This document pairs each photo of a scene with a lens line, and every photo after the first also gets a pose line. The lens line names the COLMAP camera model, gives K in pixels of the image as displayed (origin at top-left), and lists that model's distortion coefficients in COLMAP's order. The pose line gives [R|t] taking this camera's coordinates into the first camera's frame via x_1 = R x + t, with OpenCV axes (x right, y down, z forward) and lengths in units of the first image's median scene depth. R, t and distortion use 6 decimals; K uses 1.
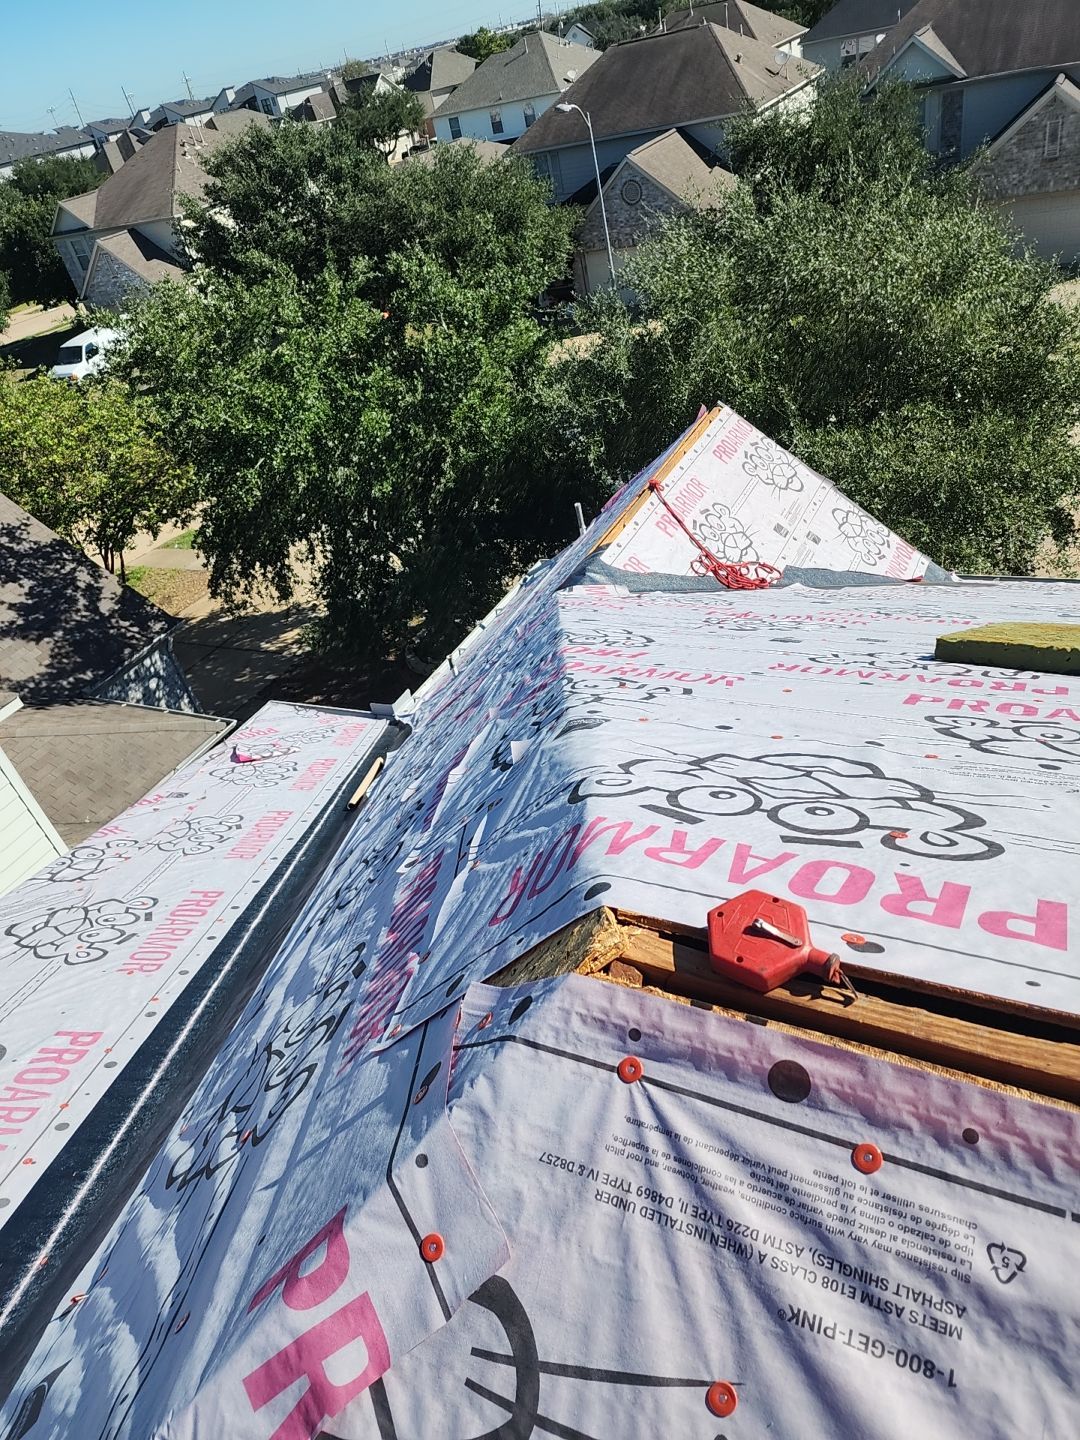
lens RADIAL K [[970.4, 0, 515.9], [0, 970.4, 761.8], [0, 0, 1]] dist [0.002509, 0.067449]
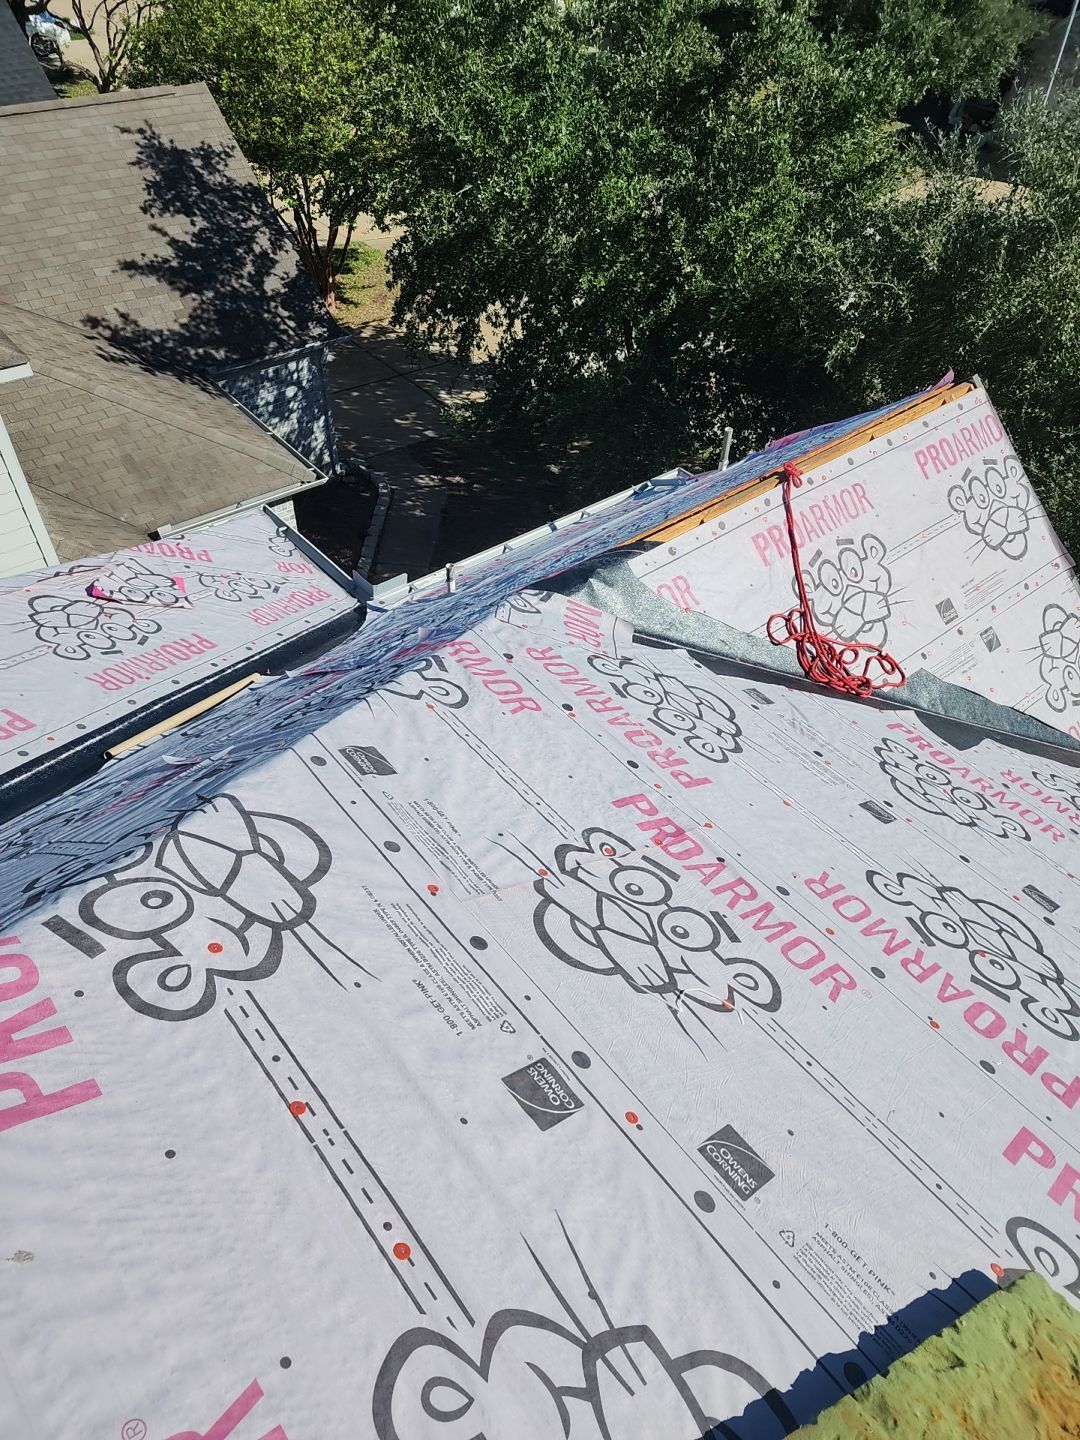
lens RADIAL K [[945.1, 0, 538.4], [0, 945.1, 735.8], [0, 0, 1]] dist [0.079225, -0.058306]
pose [[0.892850, 0.441034, -0.091149, 0.055382], [-0.415957, 0.885167, 0.208467, -0.083438], [0.172623, -0.148216, 0.973773, 0.139511]]
